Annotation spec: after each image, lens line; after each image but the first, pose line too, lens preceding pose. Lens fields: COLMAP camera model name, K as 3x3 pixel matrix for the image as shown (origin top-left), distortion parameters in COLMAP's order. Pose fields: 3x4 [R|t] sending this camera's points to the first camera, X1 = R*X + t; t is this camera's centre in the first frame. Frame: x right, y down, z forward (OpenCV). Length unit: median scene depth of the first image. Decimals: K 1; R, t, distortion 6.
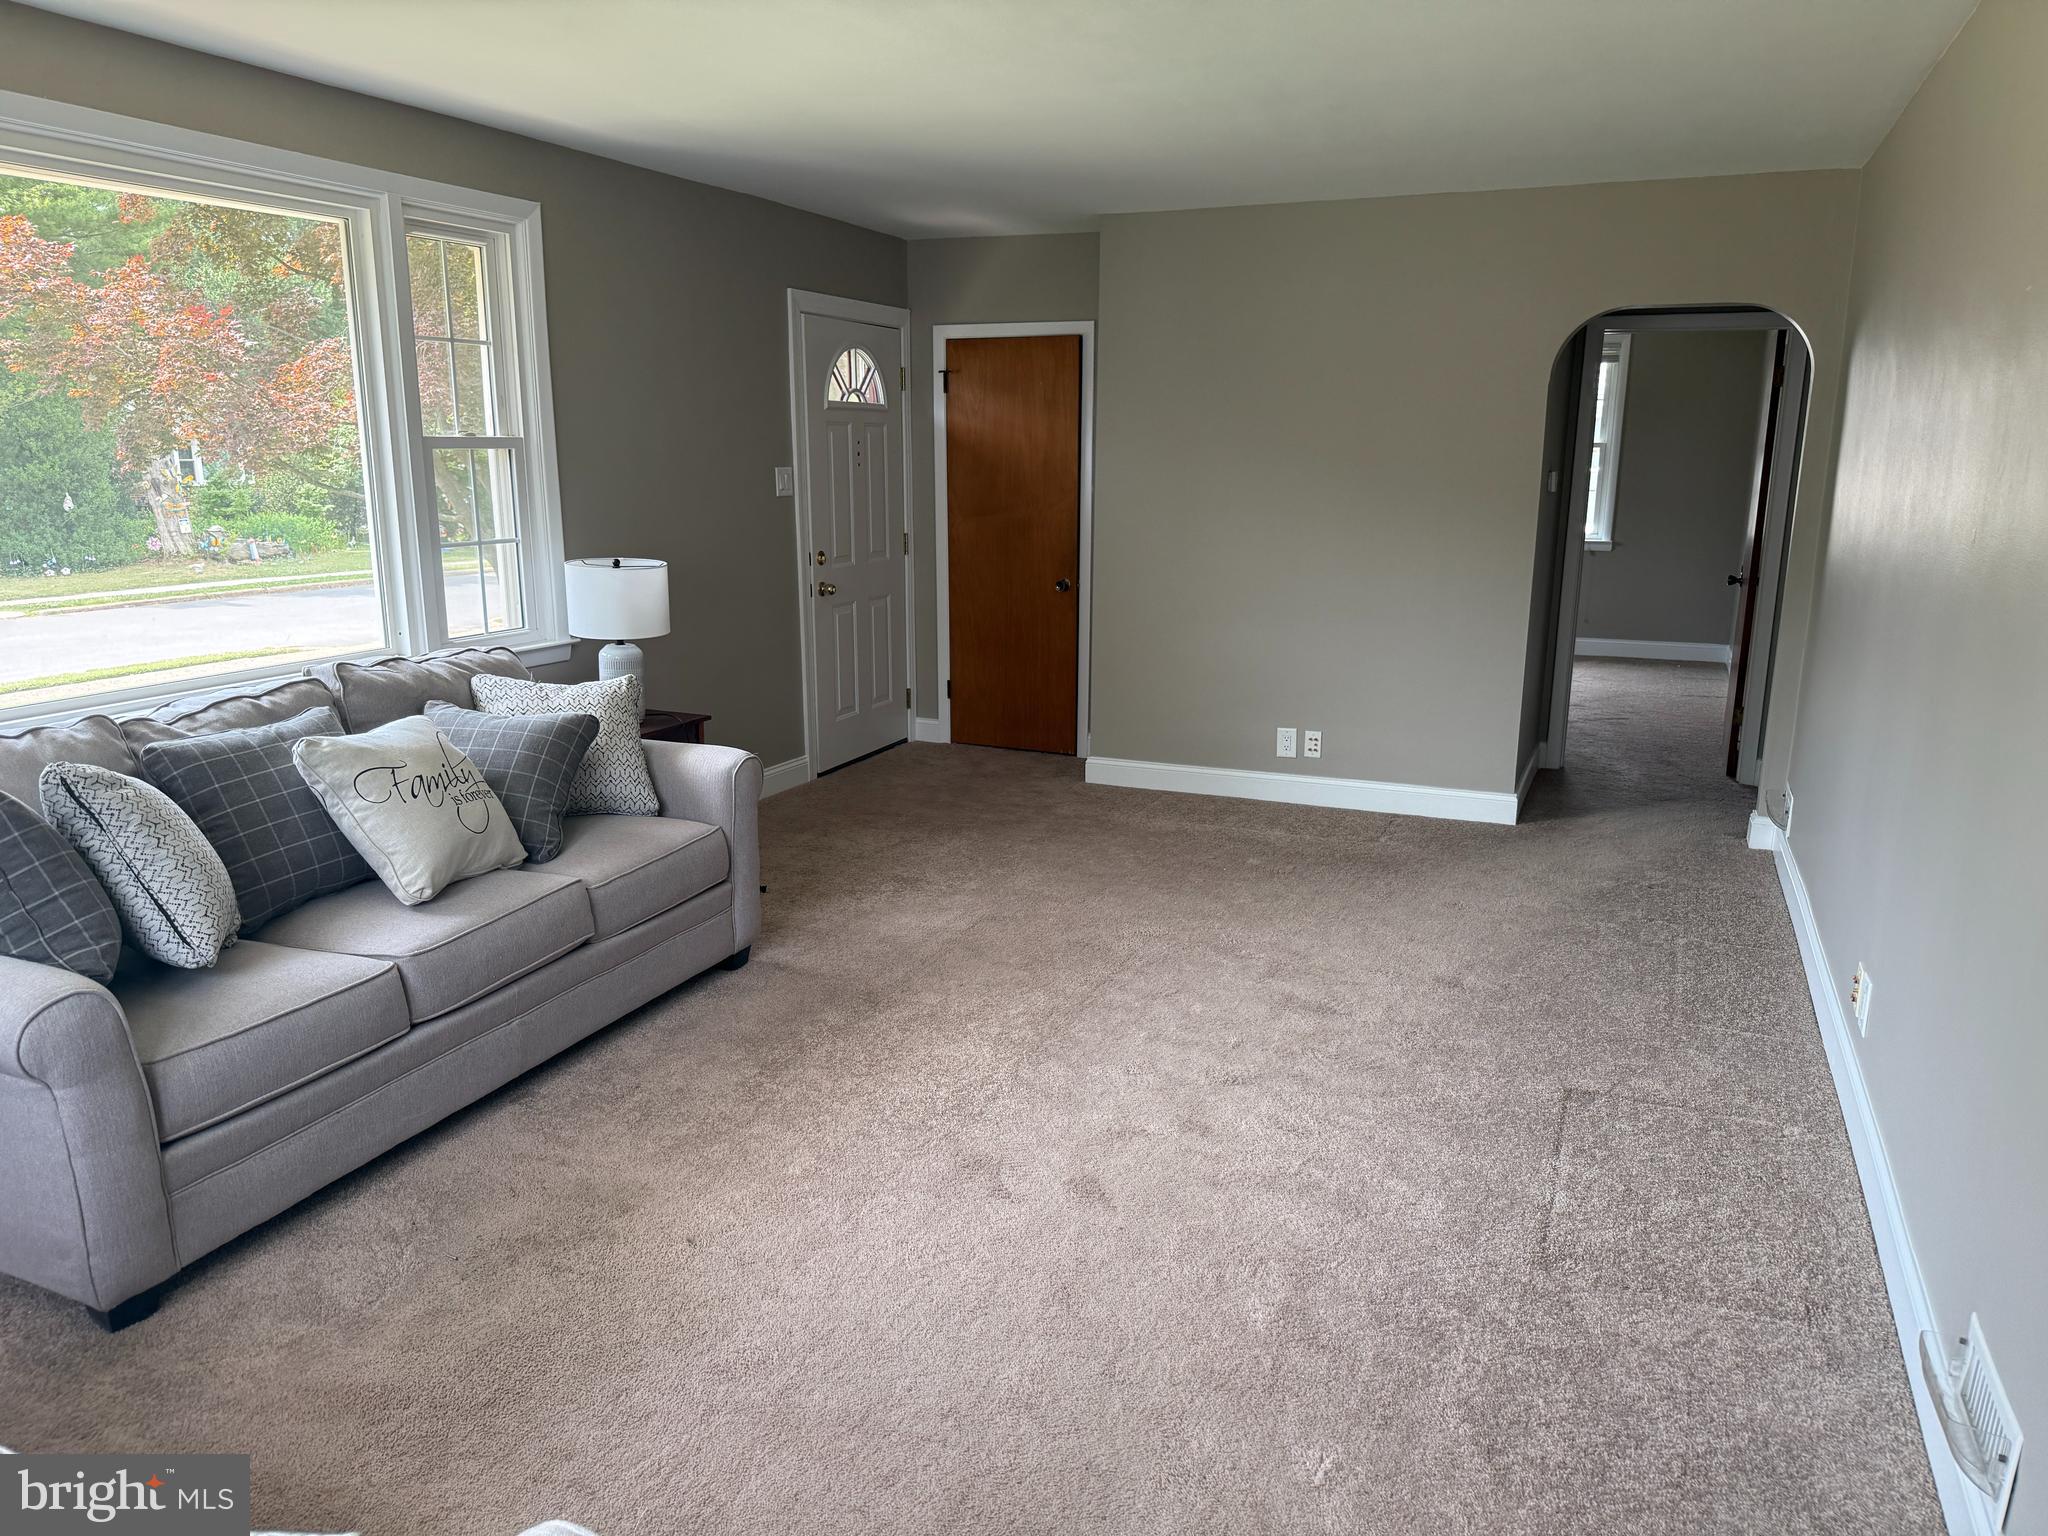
lens RADIAL K [[1407.3, 0, 1013.6], [0, 1407.3, 781.8], [0, 0, 1]] dist [0.148600, -0.315675]
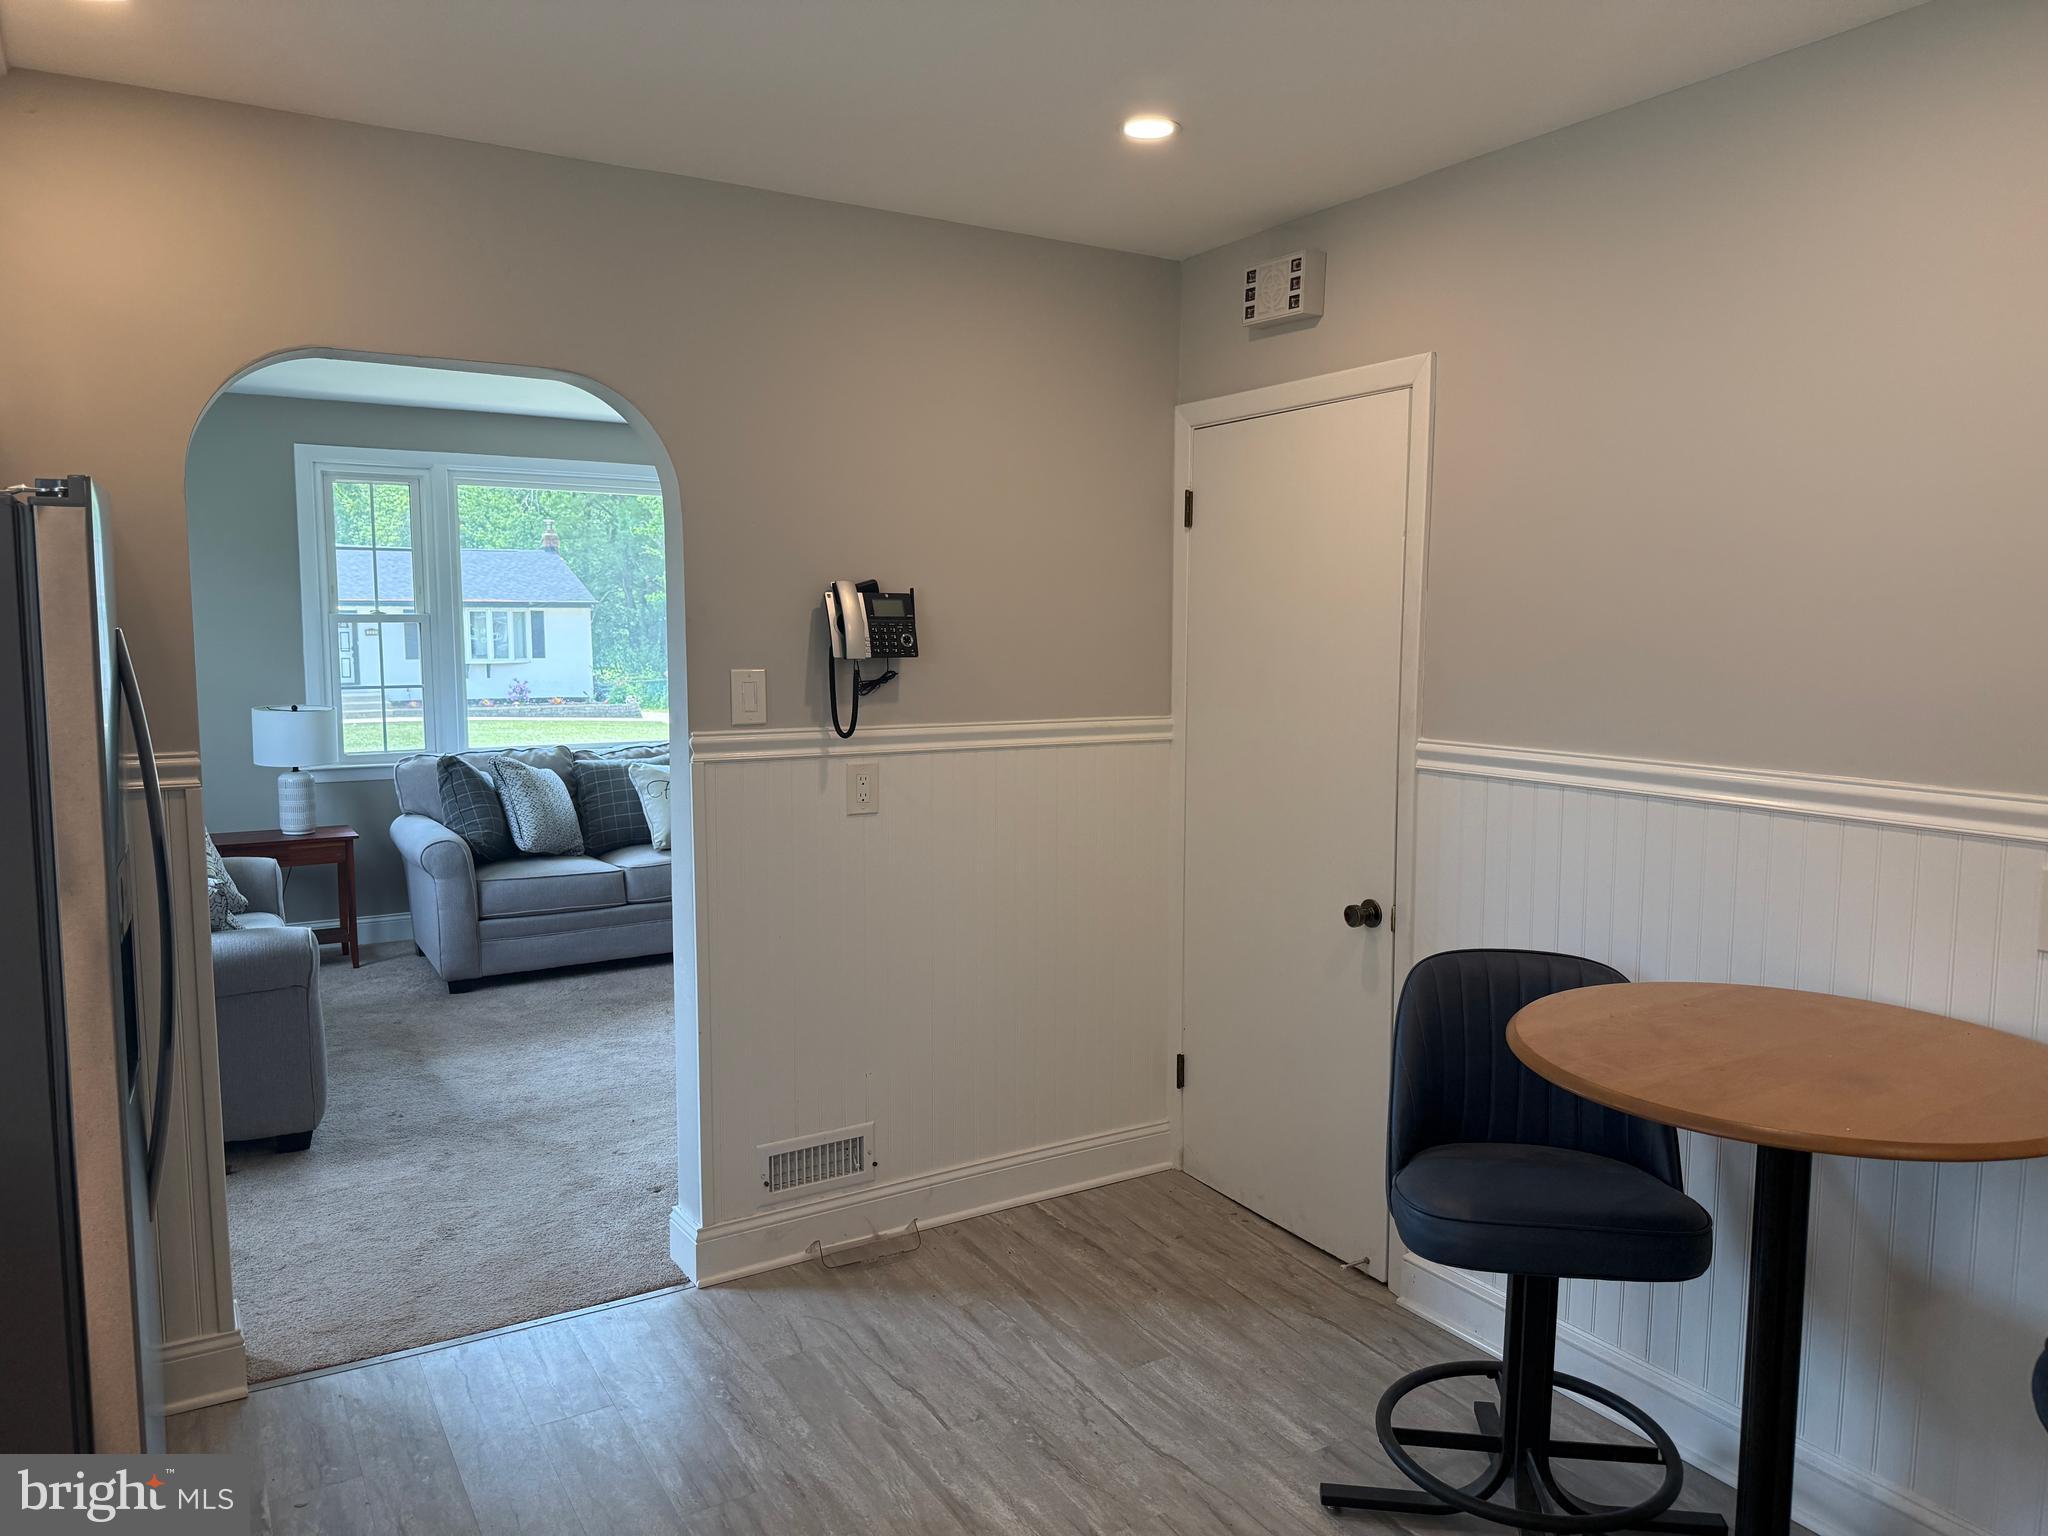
lens RADIAL K [[1427.5, 0, 1028.5], [0, 1427.5, 773.7], [0, 0, 1]] dist [0.090899, -0.122086]
pose [[0.815180, 0.062288, -0.575849, 1.438216], [-0.134418, 0.987402, -0.083479, 0.099707], [0.563394, 0.145455, 0.813283, -0.429755]]
